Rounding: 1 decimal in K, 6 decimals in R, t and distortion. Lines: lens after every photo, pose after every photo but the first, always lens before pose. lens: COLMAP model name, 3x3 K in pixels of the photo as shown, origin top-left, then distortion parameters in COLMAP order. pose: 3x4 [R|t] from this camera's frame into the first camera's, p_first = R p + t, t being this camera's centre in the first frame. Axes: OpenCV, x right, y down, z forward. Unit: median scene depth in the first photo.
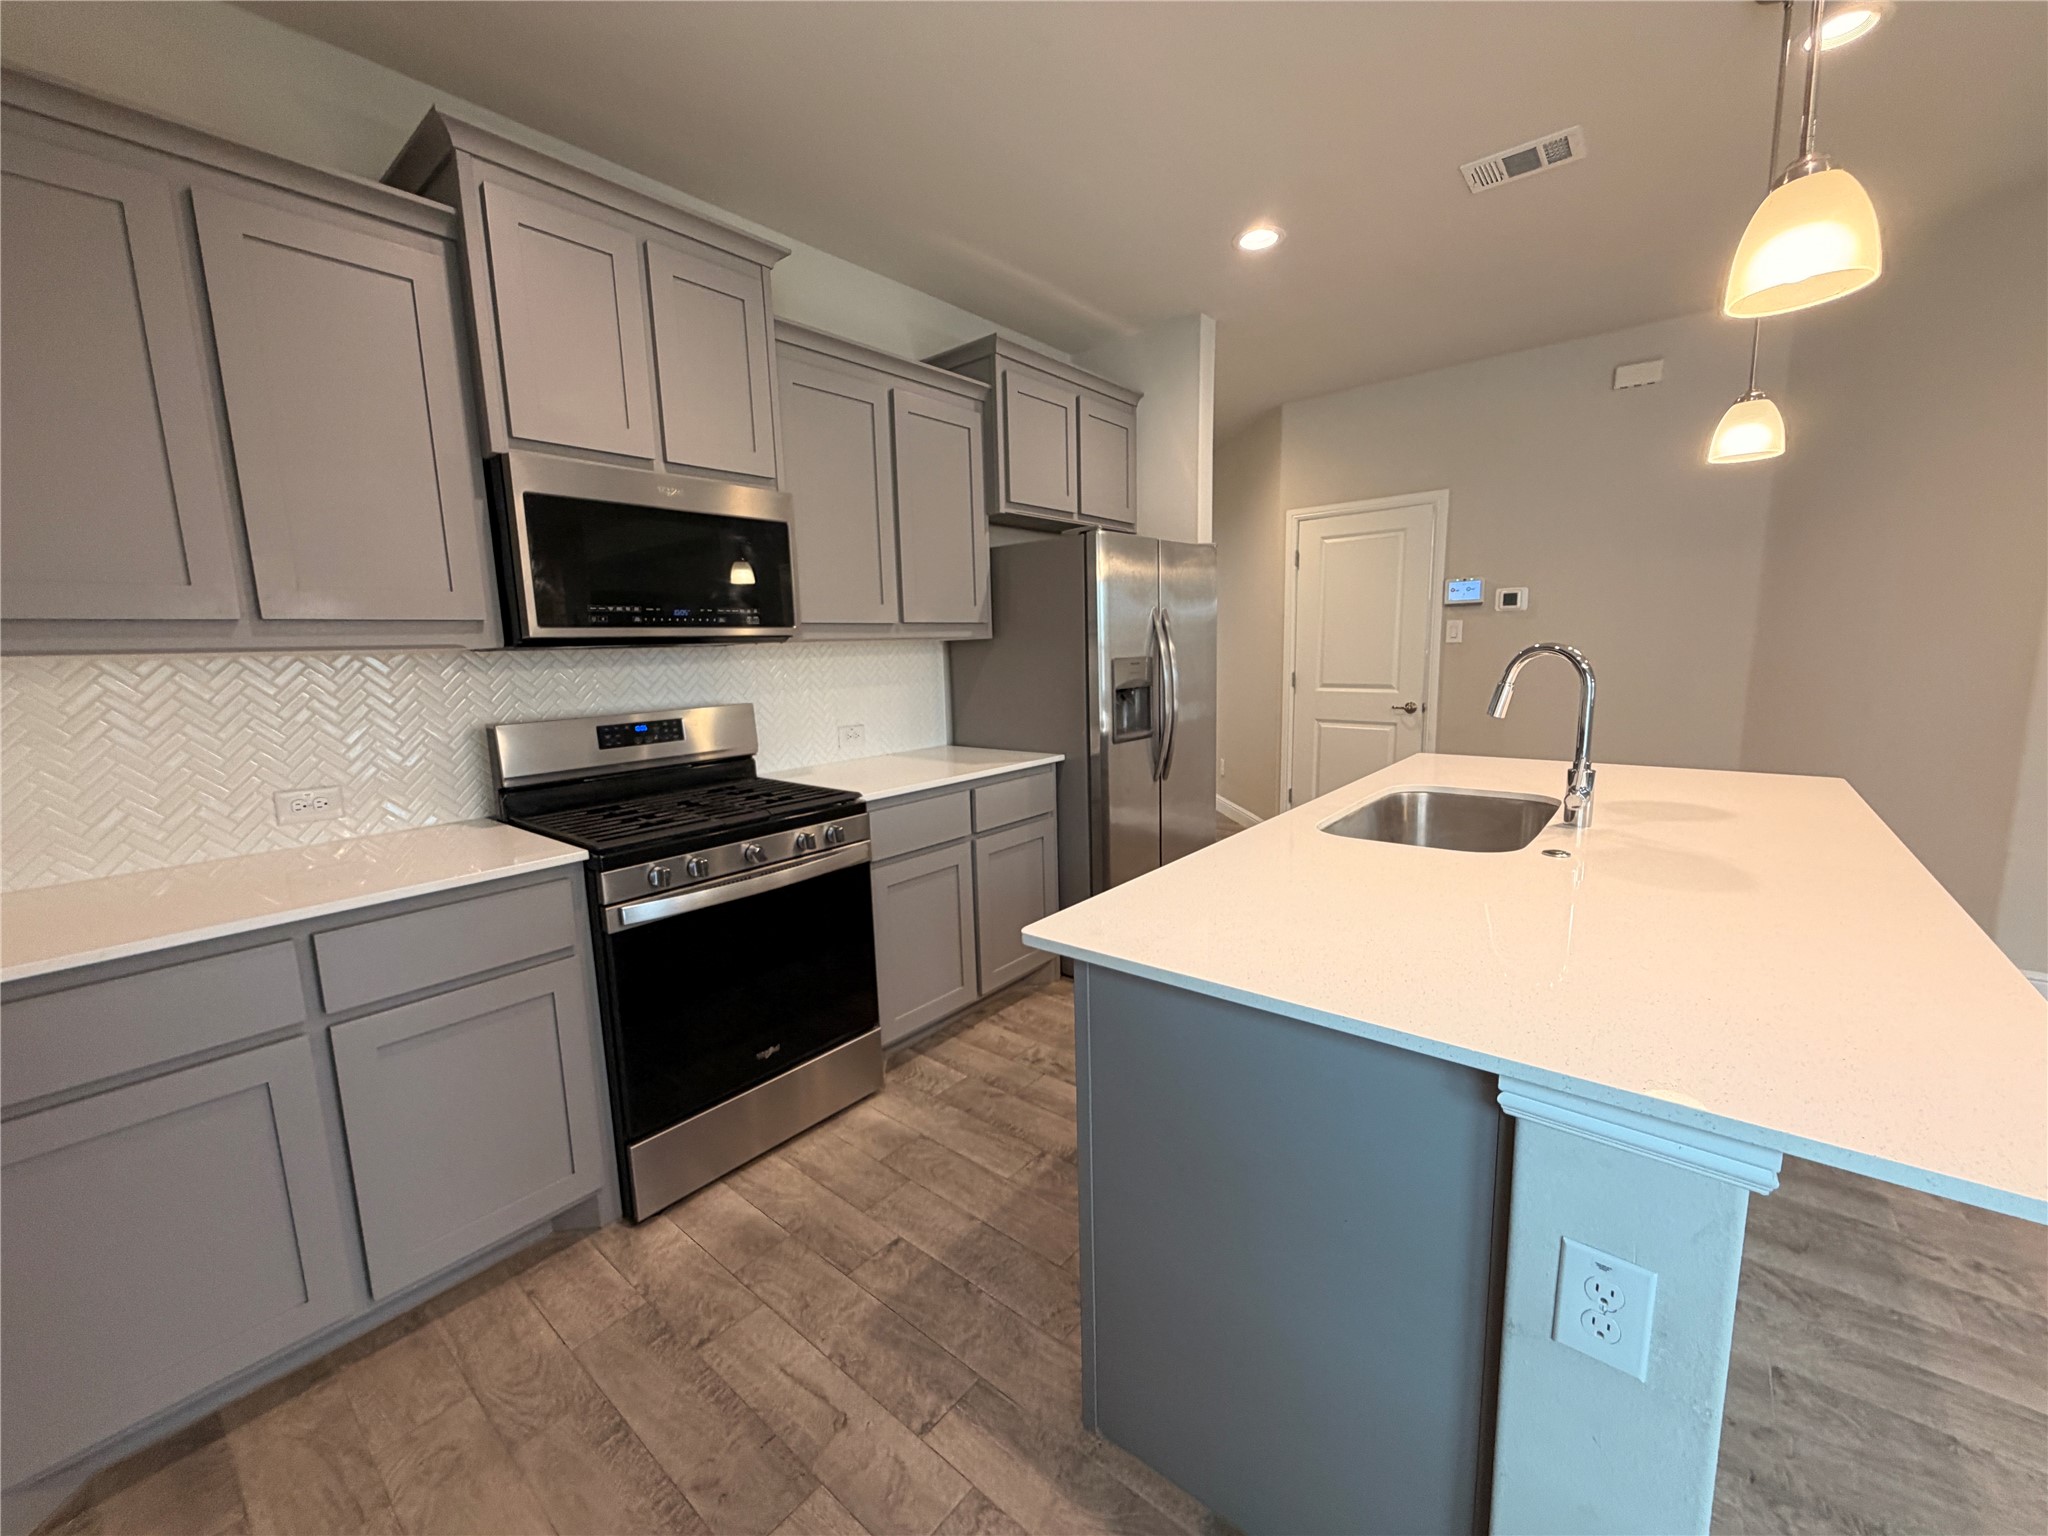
lens RADIAL K [[817.2, 0, 1018.7], [0, 817.2, 762.5], [0, 0, 1]] dist [0.002134, -0.000311]
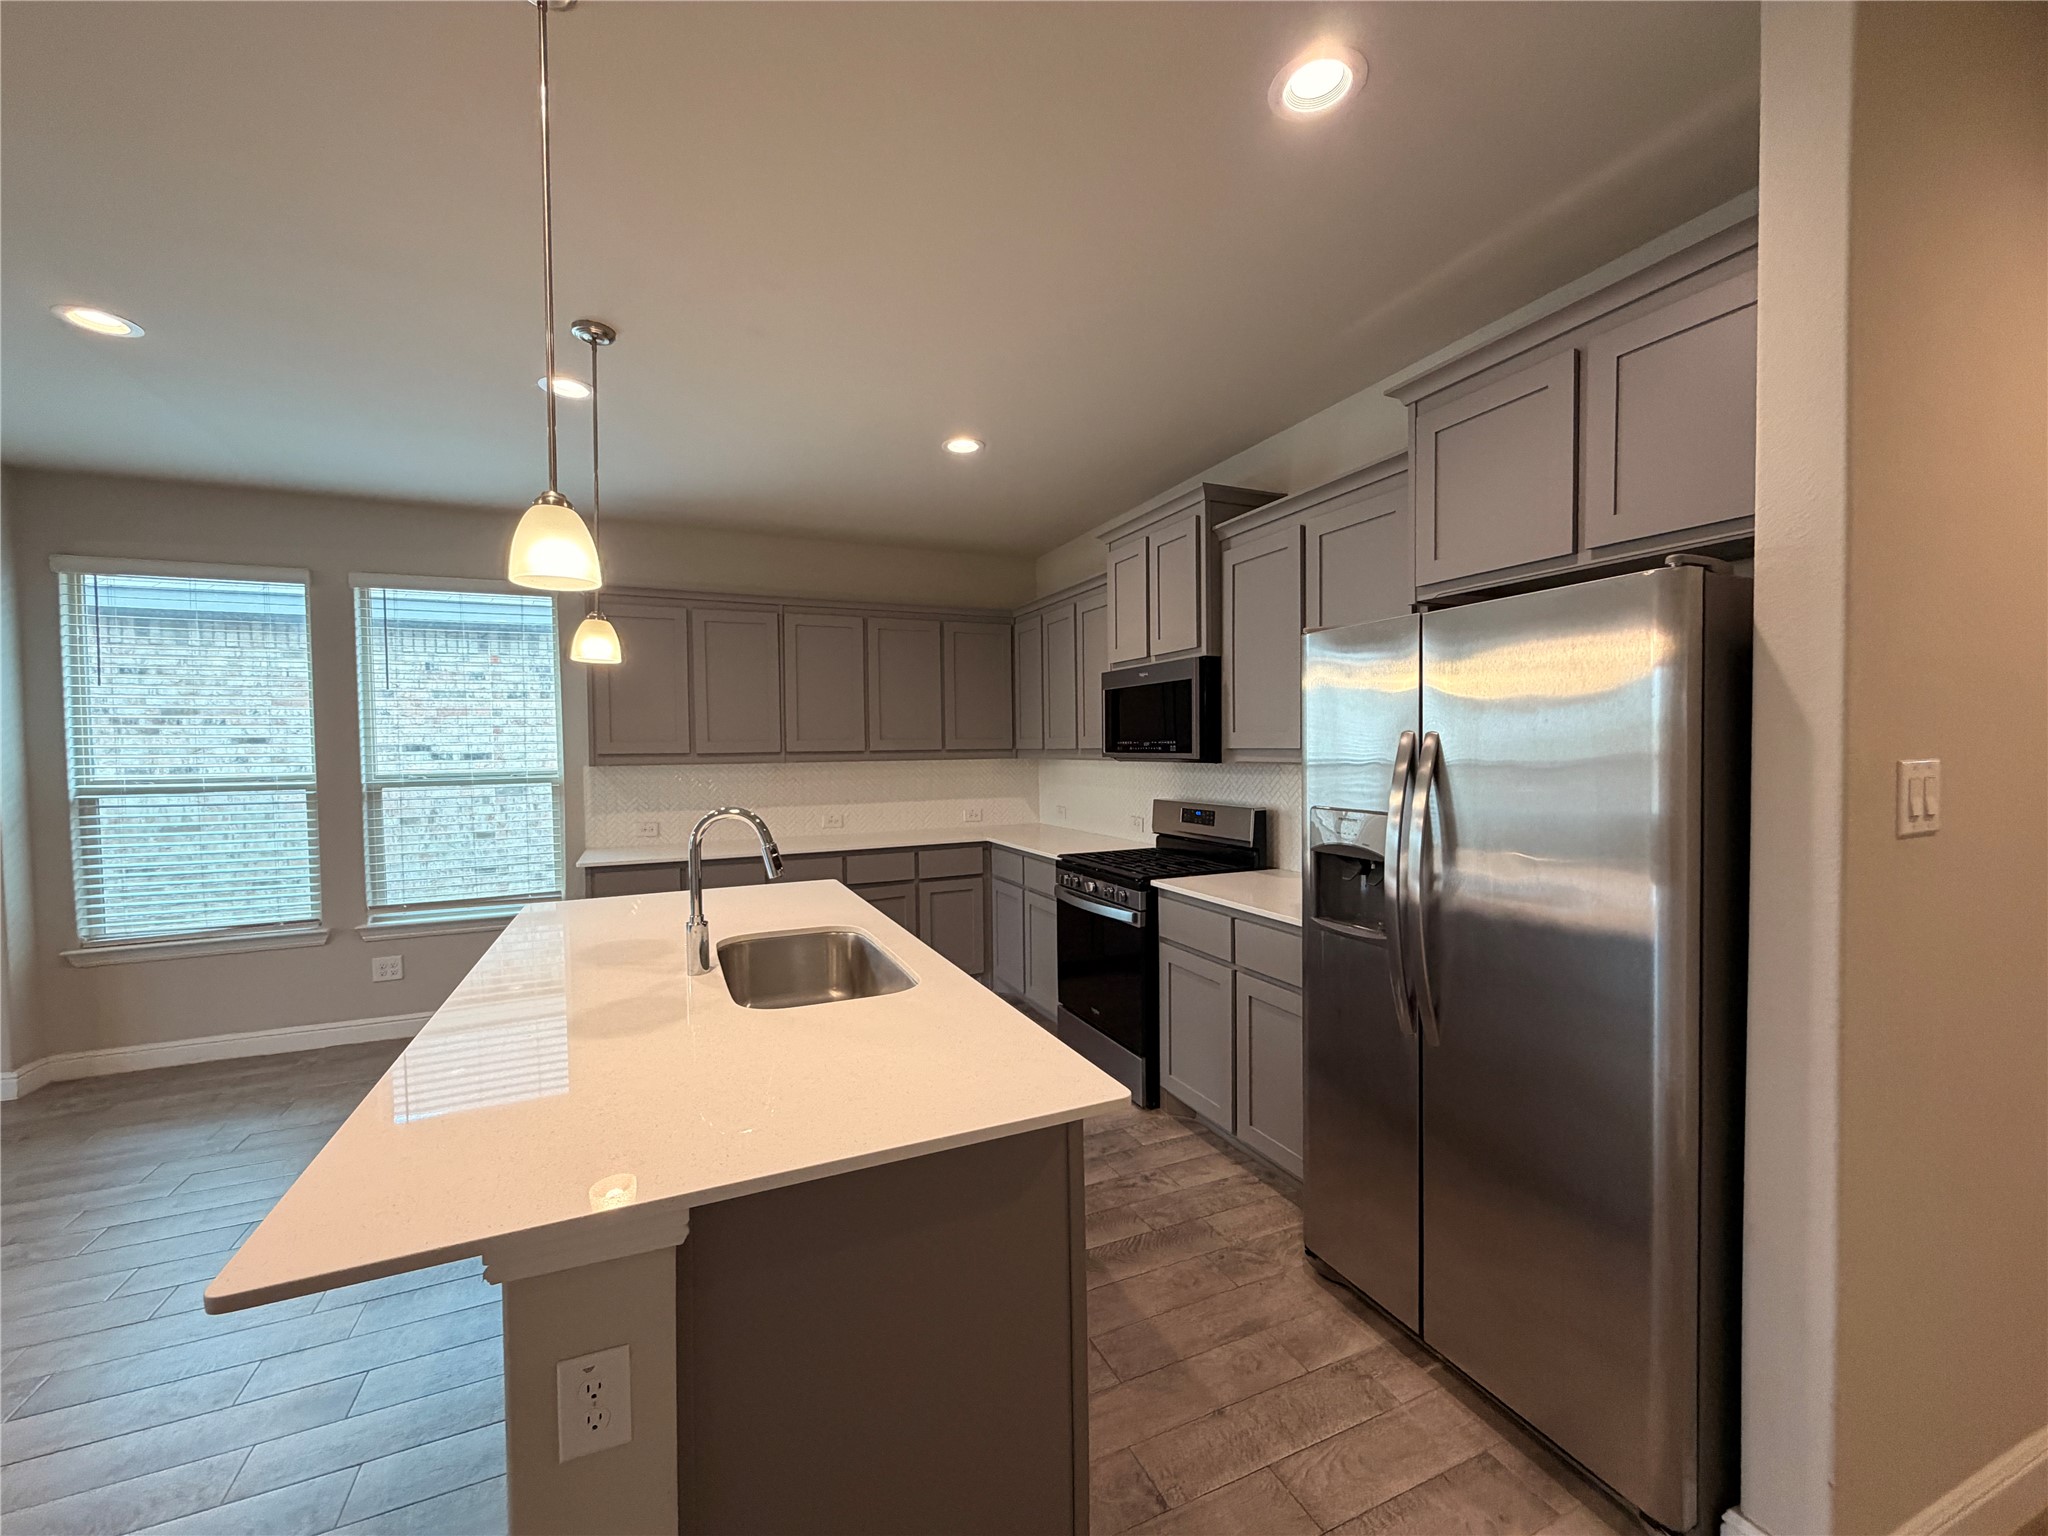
lens RADIAL K [[817.2, 0, 1026.4], [0, 817.2, 771.4], [0, 0, 1]] dist [0.002134, -0.000311]
pose [[-0.444666, 0.059830, -0.893696, 1.057962], [-0.101824, 0.987922, 0.116801, -0.264606], [0.889890, 0.142937, -0.433203, 1.343713]]
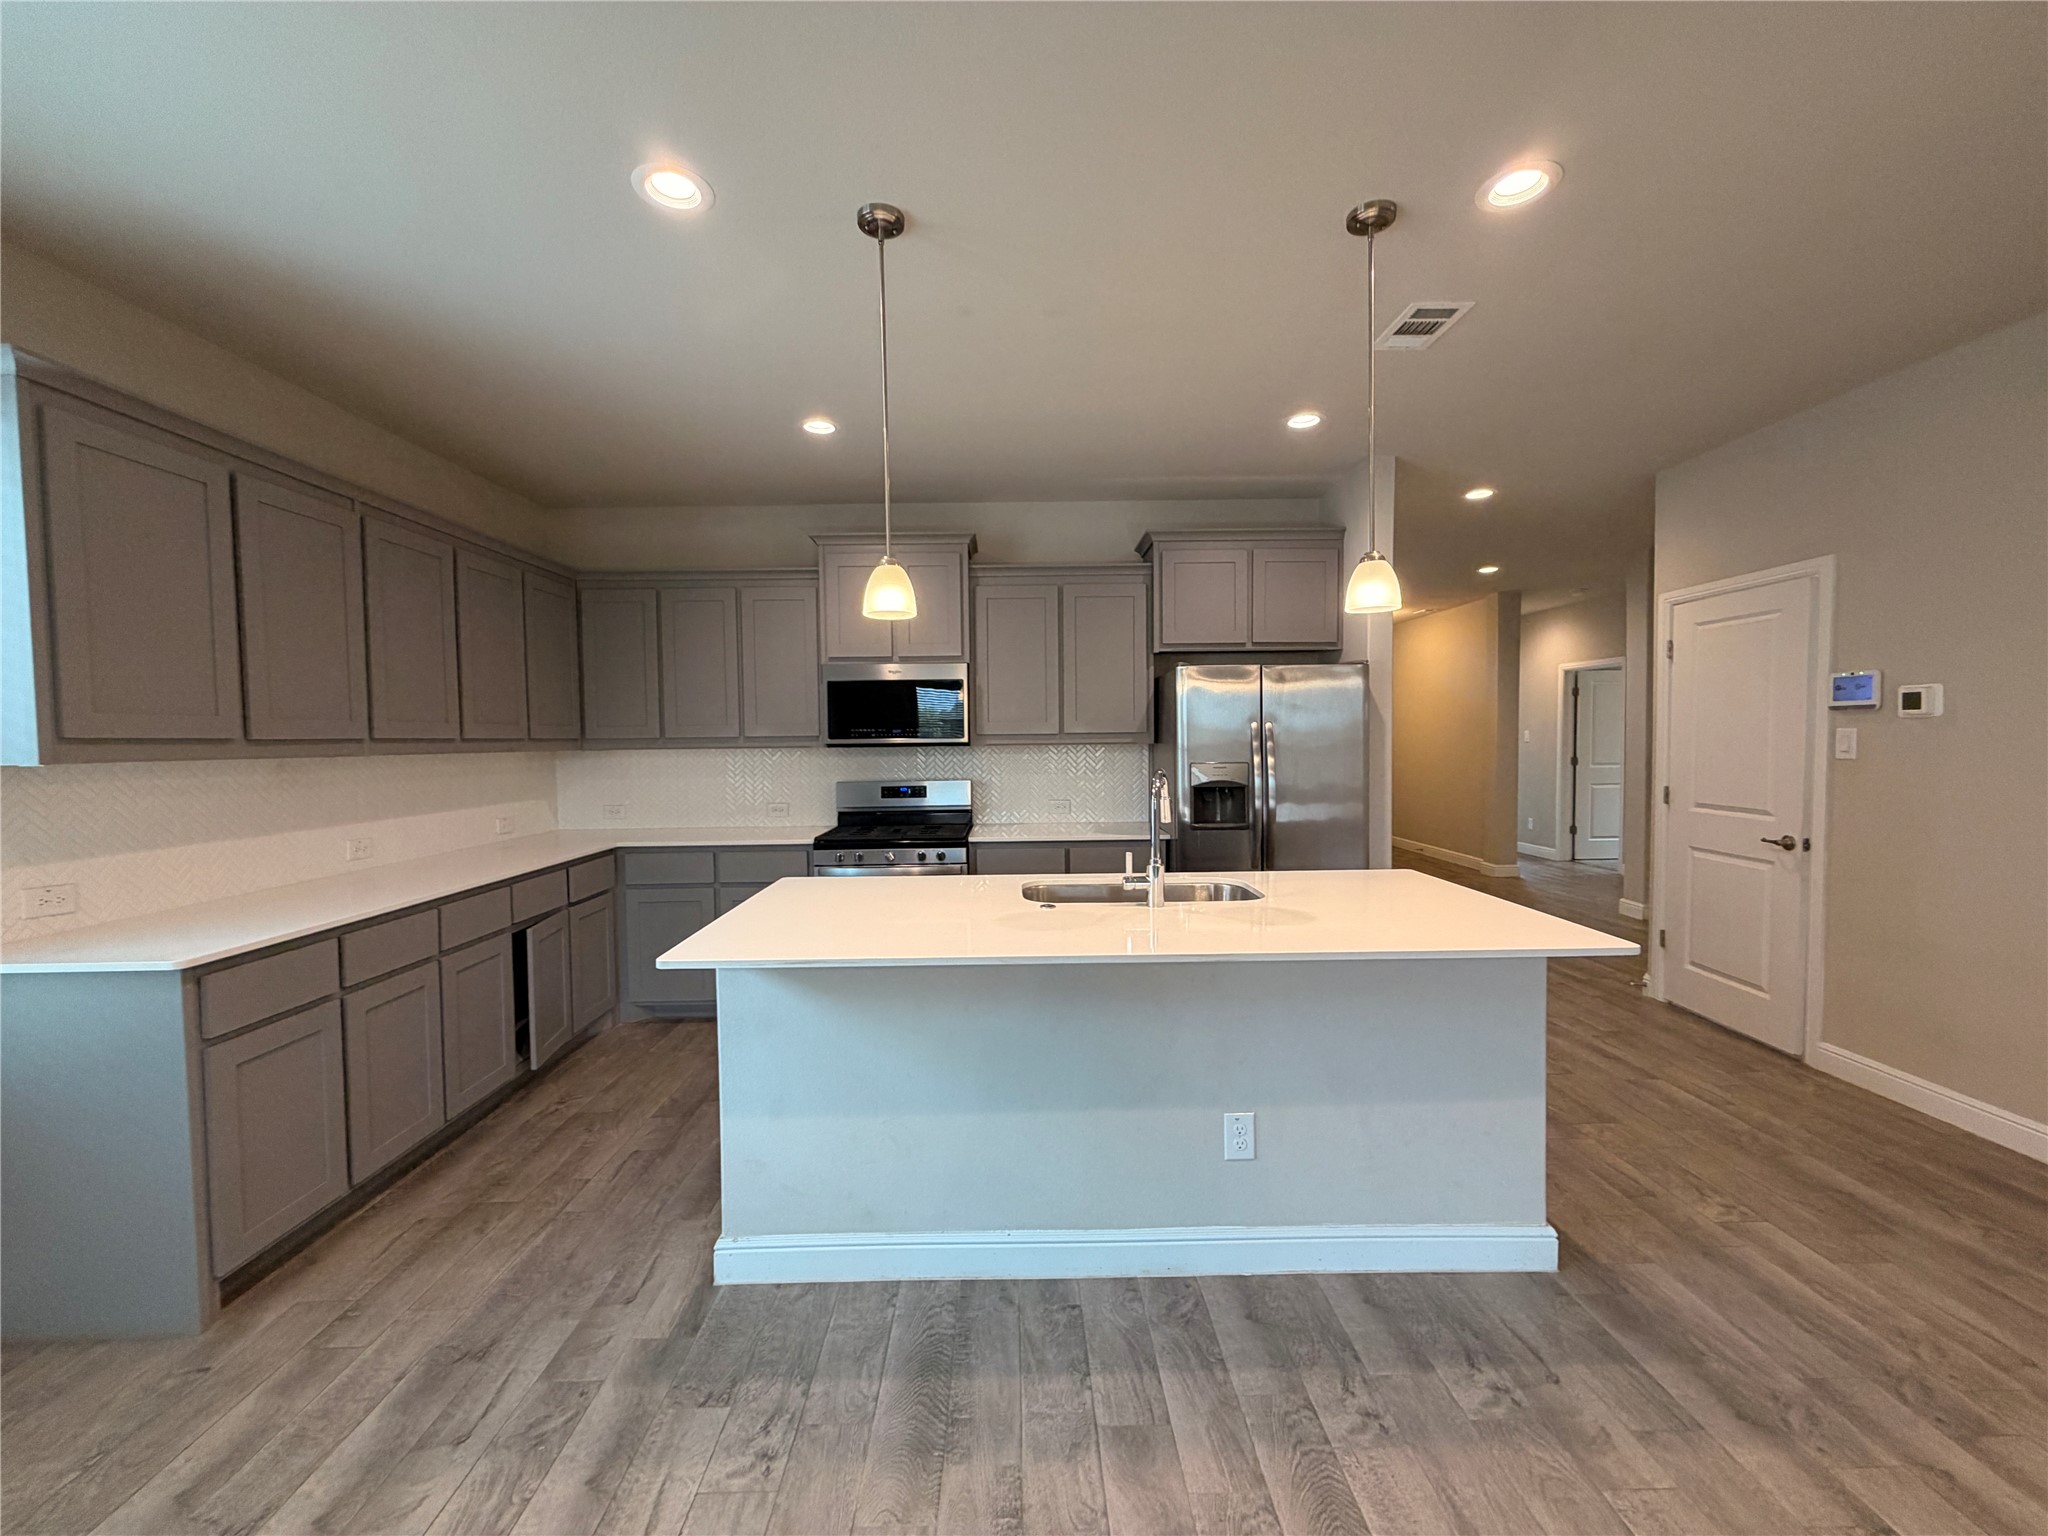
lens RADIAL K [[817.2, 0, 1020.9], [0, 817.2, 759.5], [0, 0, 1]] dist [0.002134, -0.000311]
pose [[0.650936, 0.040246, -0.758065, 1.128923], [-0.113975, 0.992456, -0.045178, -0.055202], [0.750528, 0.115808, 0.650613, -0.038717]]
